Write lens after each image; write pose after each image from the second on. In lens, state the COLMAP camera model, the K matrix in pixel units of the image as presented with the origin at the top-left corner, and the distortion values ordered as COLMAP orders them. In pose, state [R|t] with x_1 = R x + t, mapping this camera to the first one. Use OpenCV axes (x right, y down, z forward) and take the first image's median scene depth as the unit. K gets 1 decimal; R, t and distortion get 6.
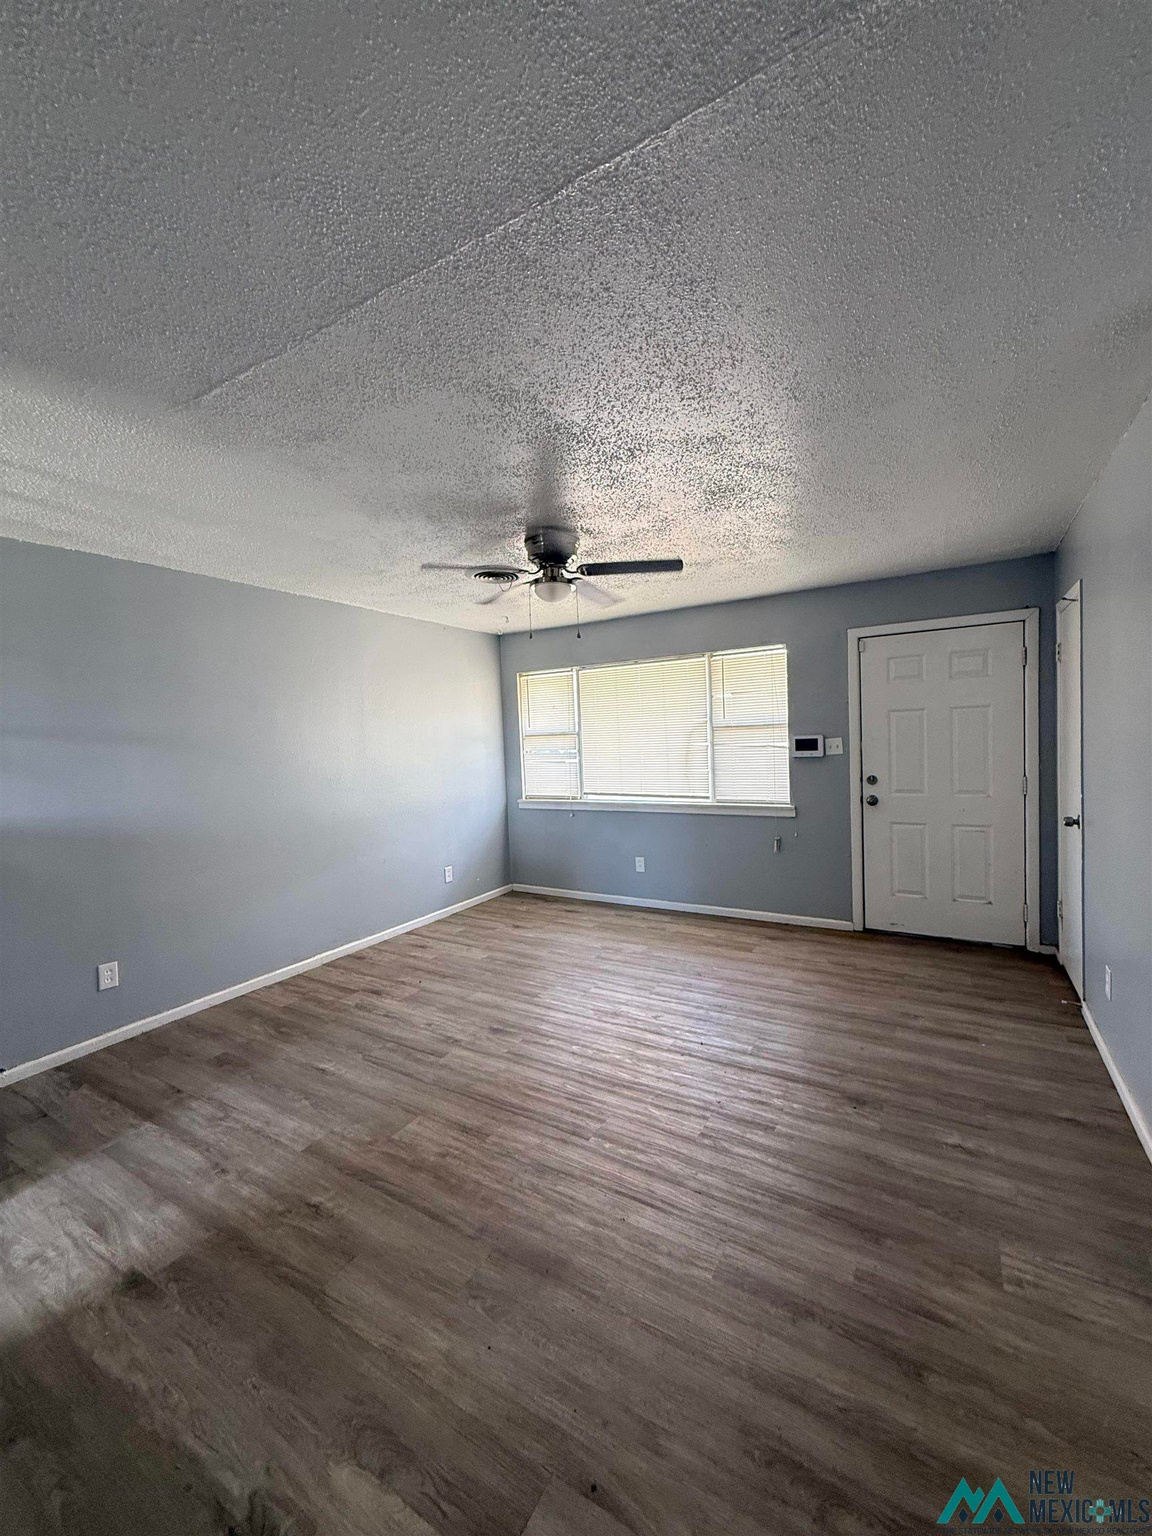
lens RADIAL K [[614.9, 0, 574.7], [0, 614.9, 767.1], [0, 0, 1]] dist [0.000295, -0.000353]
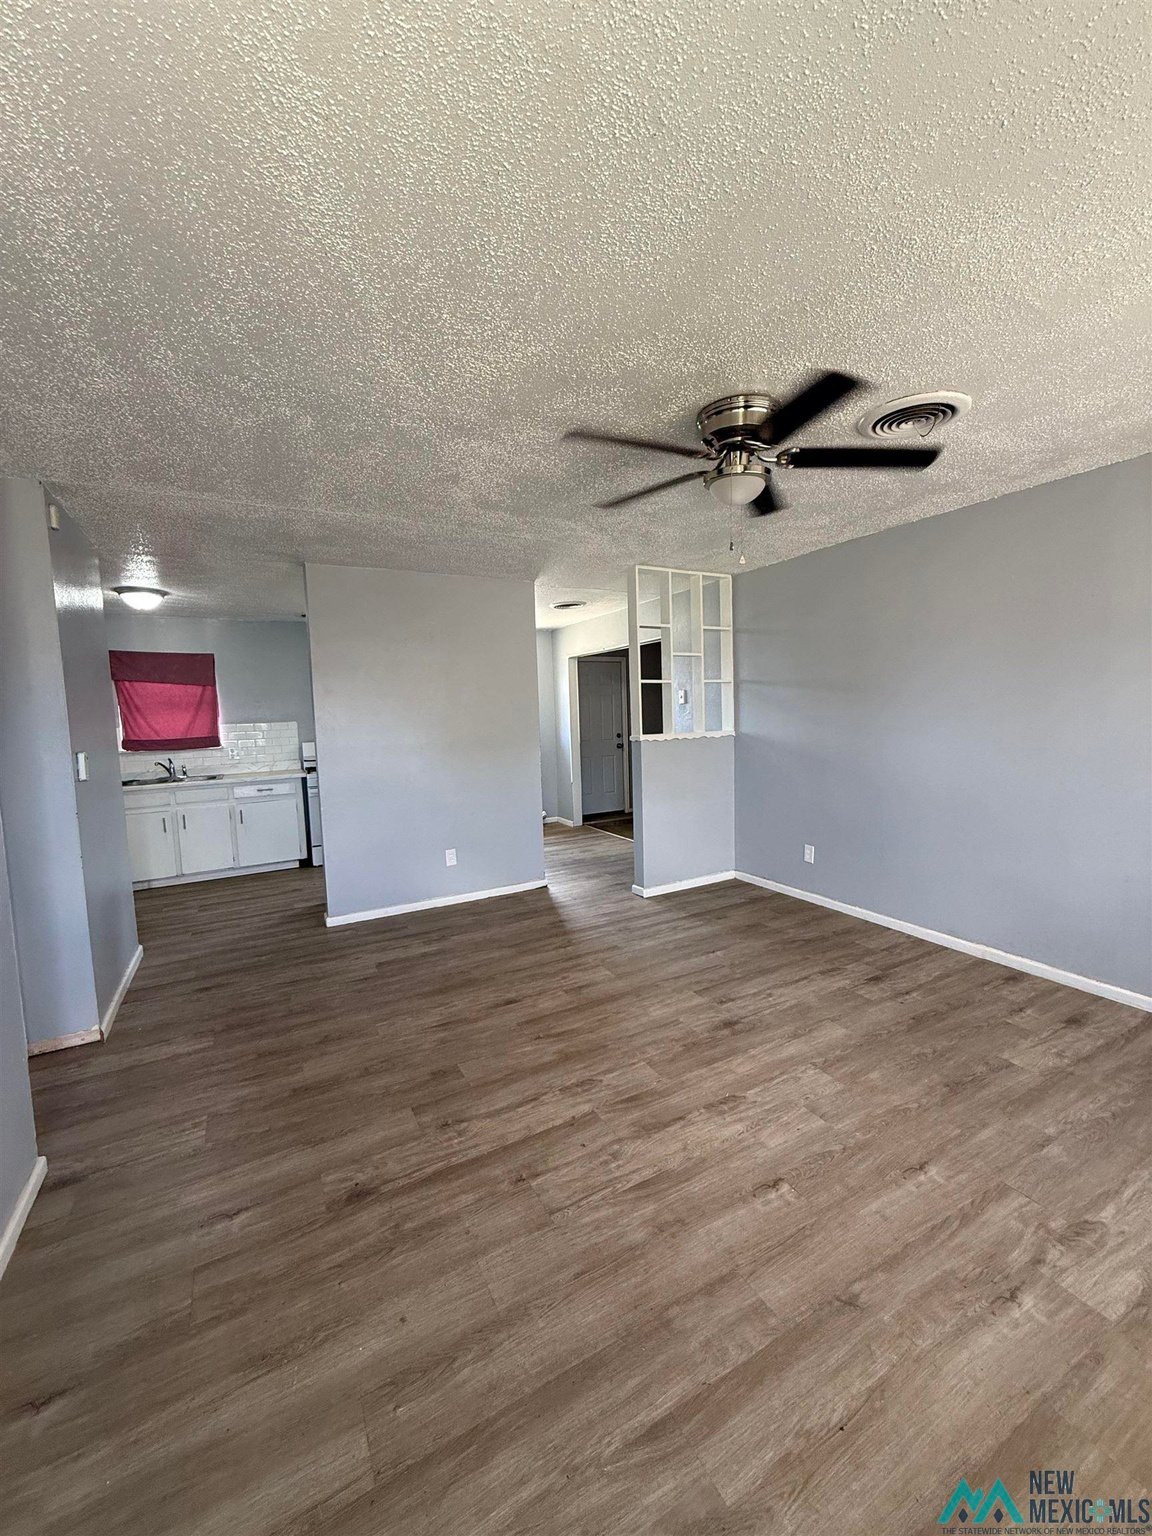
lens RADIAL K [[614.9, 0, 574.3], [0, 614.9, 773.9], [0, 0, 1]] dist [0.000295, -0.000353]
pose [[-0.507883, 0.145944, -0.848973, 0.668366], [0.009797, 0.986459, 0.163718, -0.078679], [0.861370, 0.074832, -0.502435, 1.174076]]
